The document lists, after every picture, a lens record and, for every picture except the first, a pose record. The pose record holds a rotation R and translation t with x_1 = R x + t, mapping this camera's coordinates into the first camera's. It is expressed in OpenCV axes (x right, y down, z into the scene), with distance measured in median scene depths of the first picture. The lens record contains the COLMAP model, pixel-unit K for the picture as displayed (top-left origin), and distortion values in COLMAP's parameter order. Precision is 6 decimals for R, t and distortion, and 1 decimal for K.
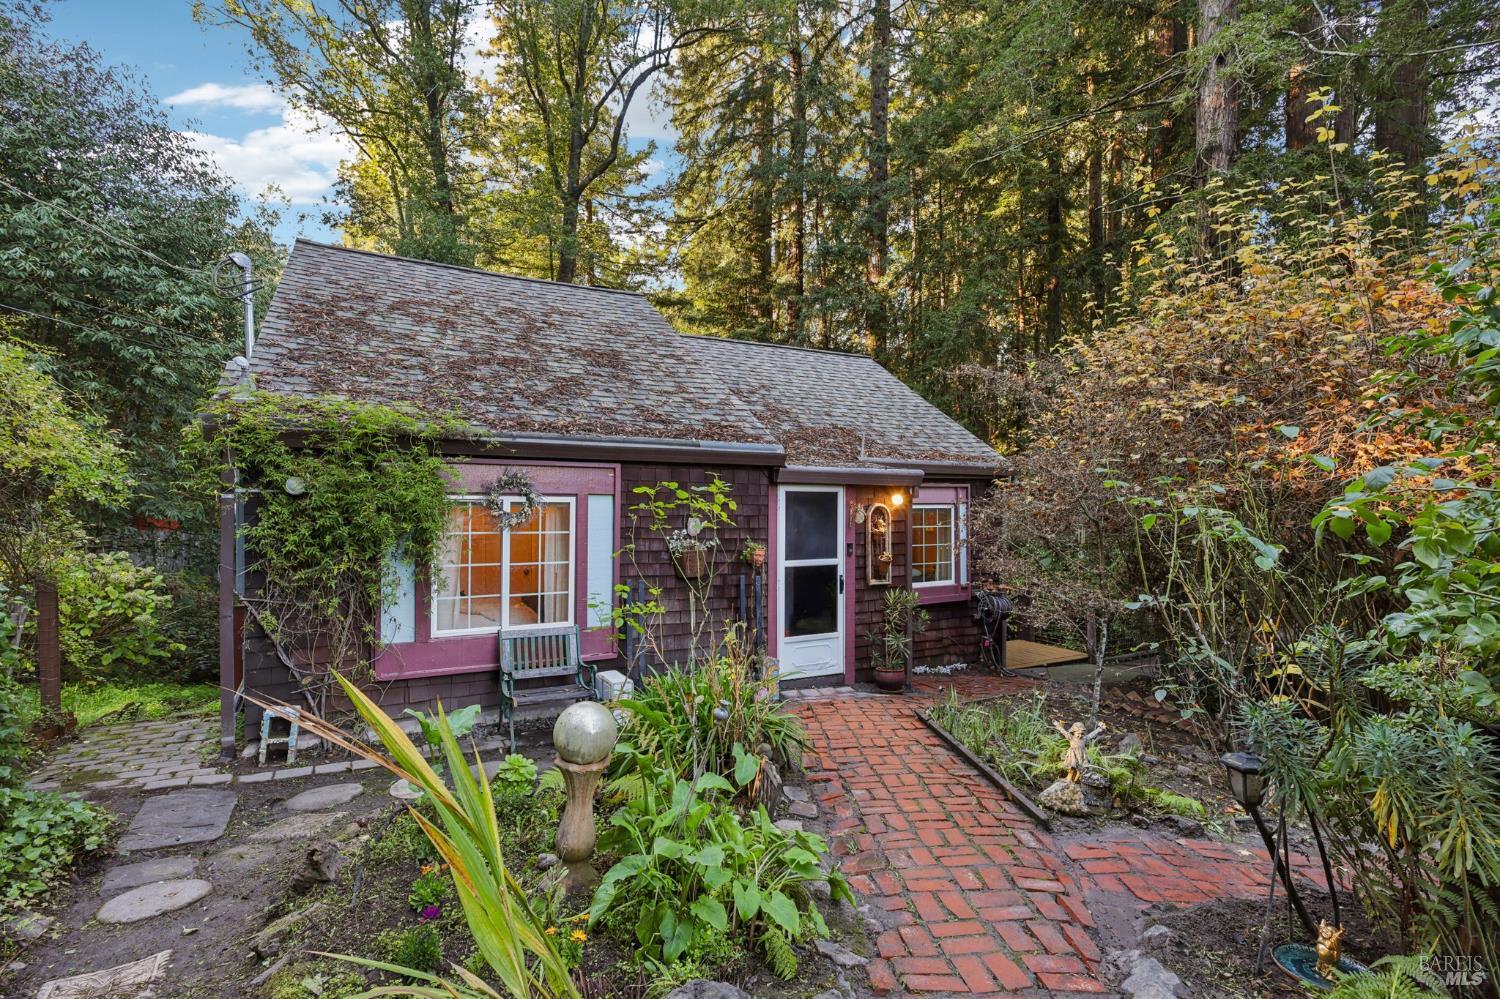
lens RADIAL K [[697.1, 0, 755.3], [0, 697.1, 499.2], [0, 0, 1]] dist [-0.001547, 0.002653]
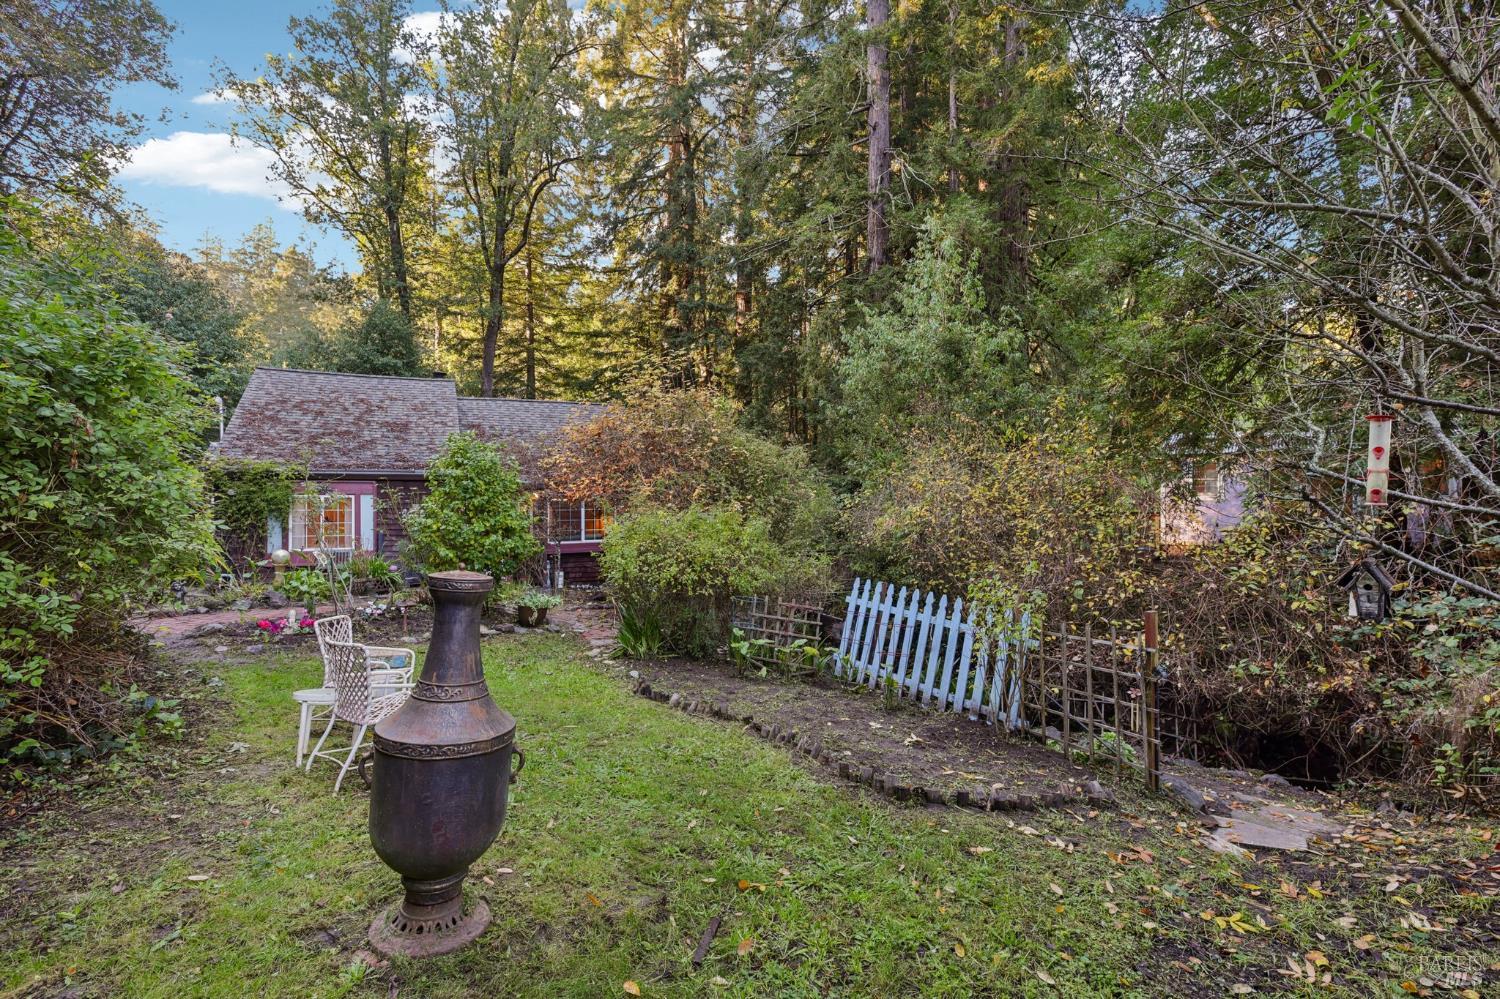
lens RADIAL K [[697.1, 0, 747.5], [0, 697.1, 497.4], [0, 0, 1]] dist [-0.001547, 0.002653]
pose [[0.998149, -0.007854, -0.060308, 1.106132], [0.007825, 0.999969, -0.000719, 0.013863], [0.060312, 0.000246, 0.998180, -1.162519]]
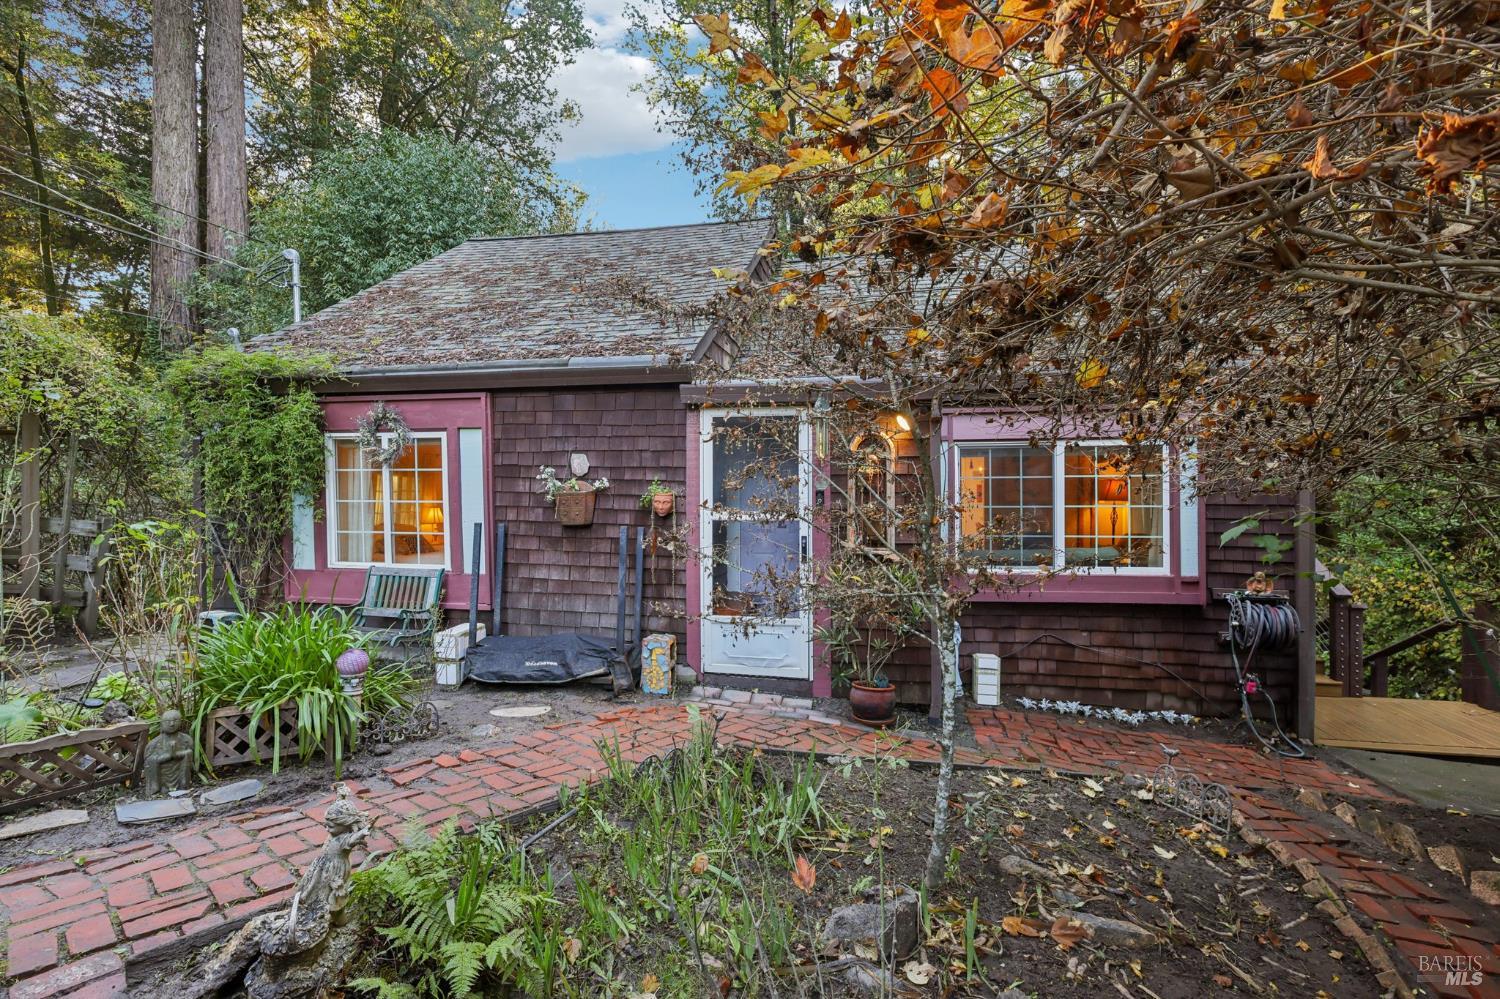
lens RADIAL K [[697.1, 0, 751.5], [0, 697.1, 500.1], [0, 0, 1]] dist [-0.001547, 0.002653]
pose [[0.757213, -0.004454, -0.653153, 0.603089], [0.011520, 0.999912, 0.006536, 0.079412], [0.653067, -0.012473, 0.757198, 0.510334]]
